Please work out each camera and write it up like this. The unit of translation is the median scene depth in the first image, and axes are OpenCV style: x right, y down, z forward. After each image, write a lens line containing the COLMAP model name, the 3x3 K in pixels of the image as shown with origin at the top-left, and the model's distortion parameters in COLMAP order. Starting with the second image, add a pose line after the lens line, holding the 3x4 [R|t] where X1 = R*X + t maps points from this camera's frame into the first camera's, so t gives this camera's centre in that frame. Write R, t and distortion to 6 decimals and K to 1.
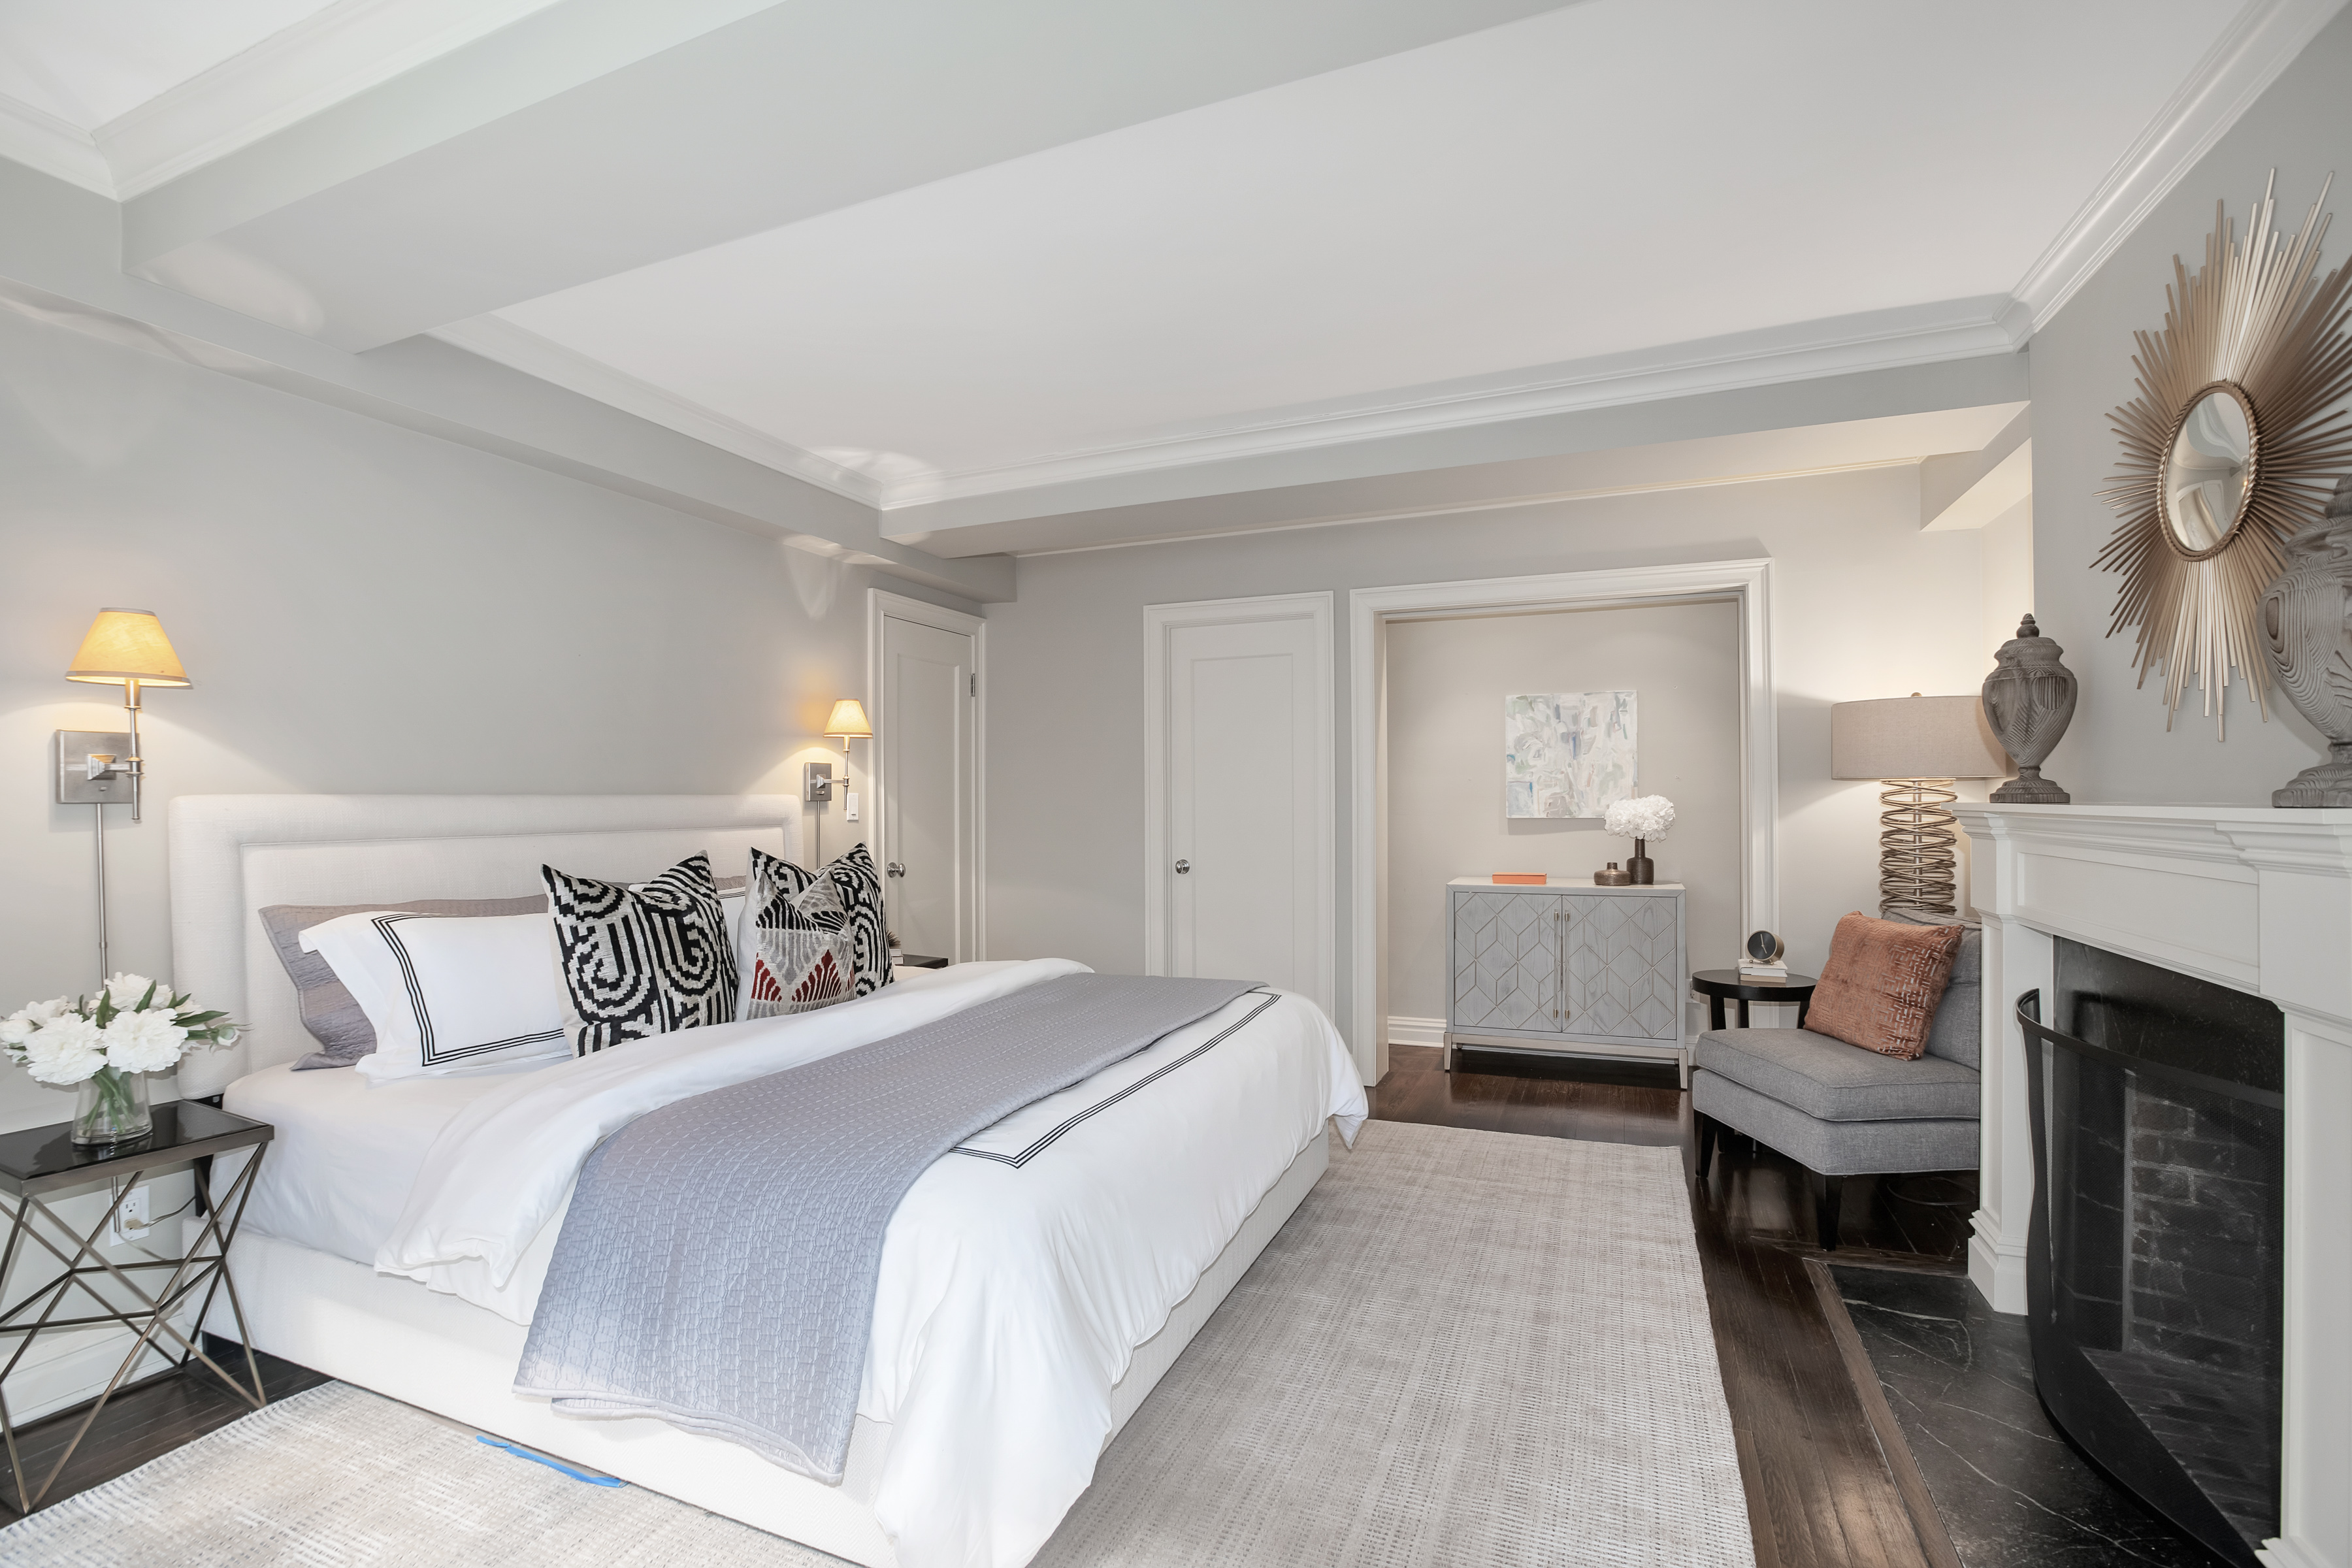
lens RADIAL K [[1062.8, 0, 1160.0], [0, 1062.8, 803.1], [0, 0, 1]] dist [-0.000087, 0.000048]
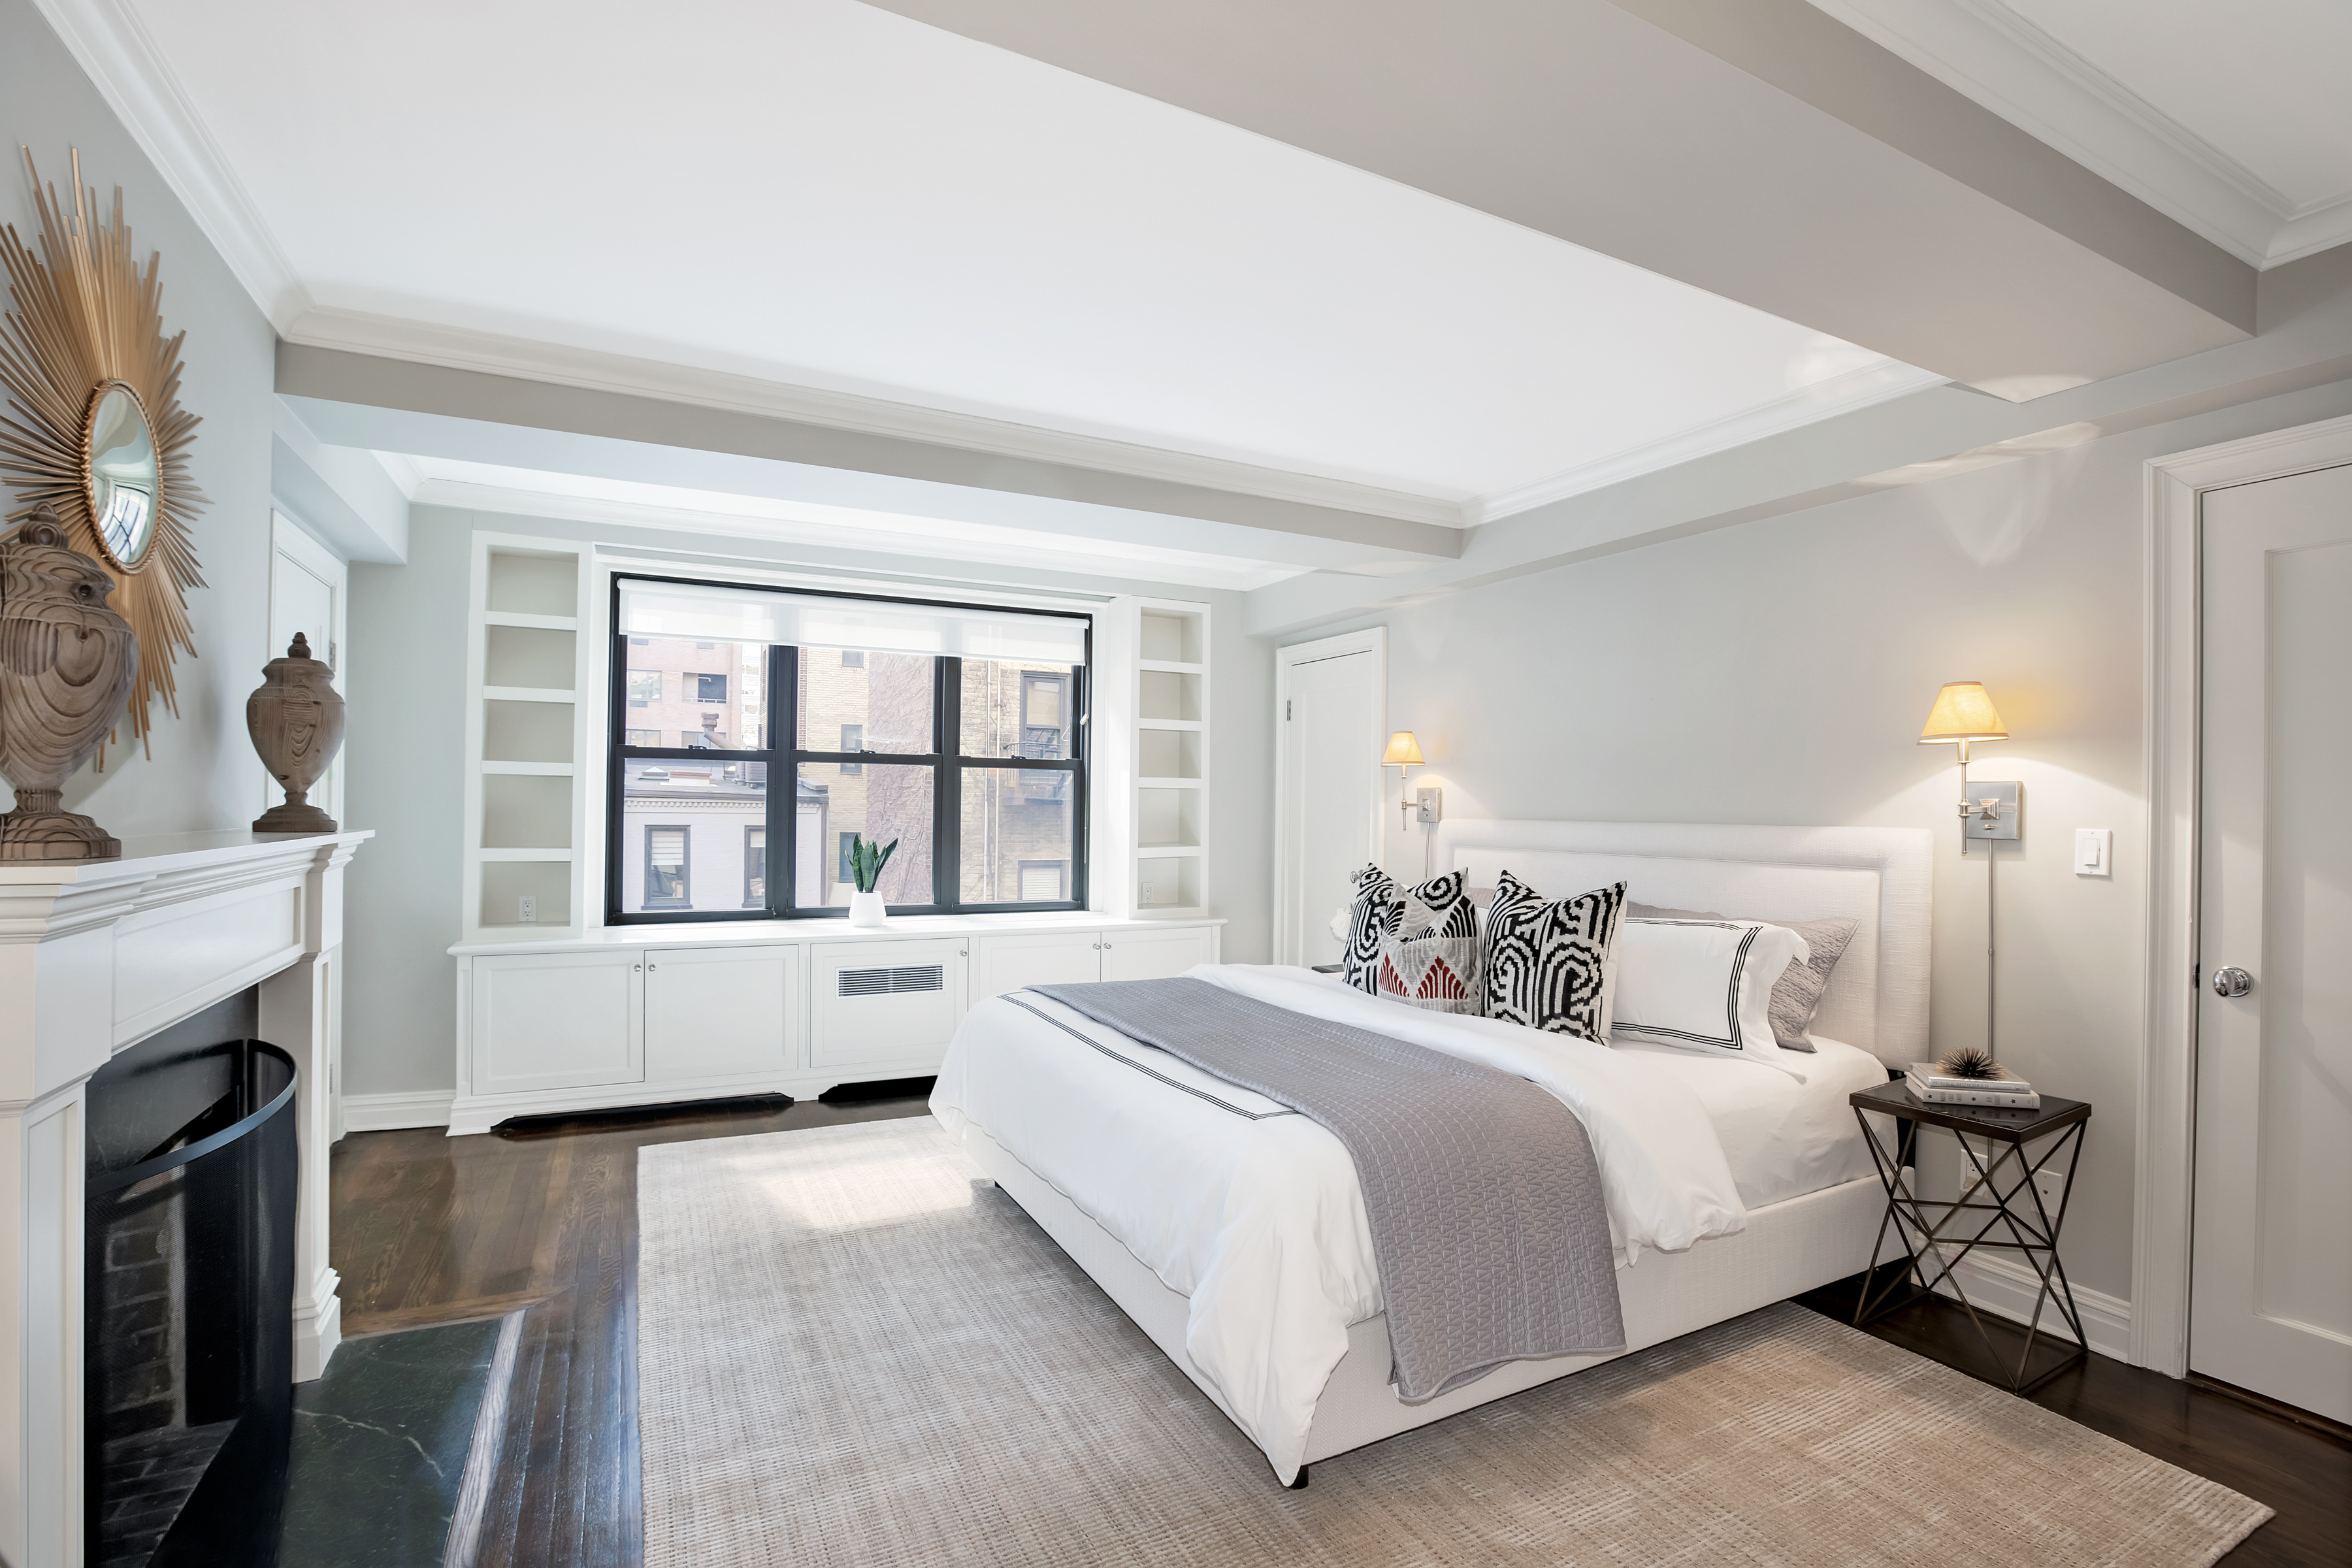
lens RADIAL K [[1062.8, 0, 1160.0], [0, 1062.8, 803.1], [0, 0, 1]] dist [-0.000087, 0.000048]
pose [[-0.634993, -0.003951, -0.772508, 0.700567], [-0.008570, 0.999961, 0.001930, -0.028566], [0.772471, 0.007846, -0.635002, 1.390683]]
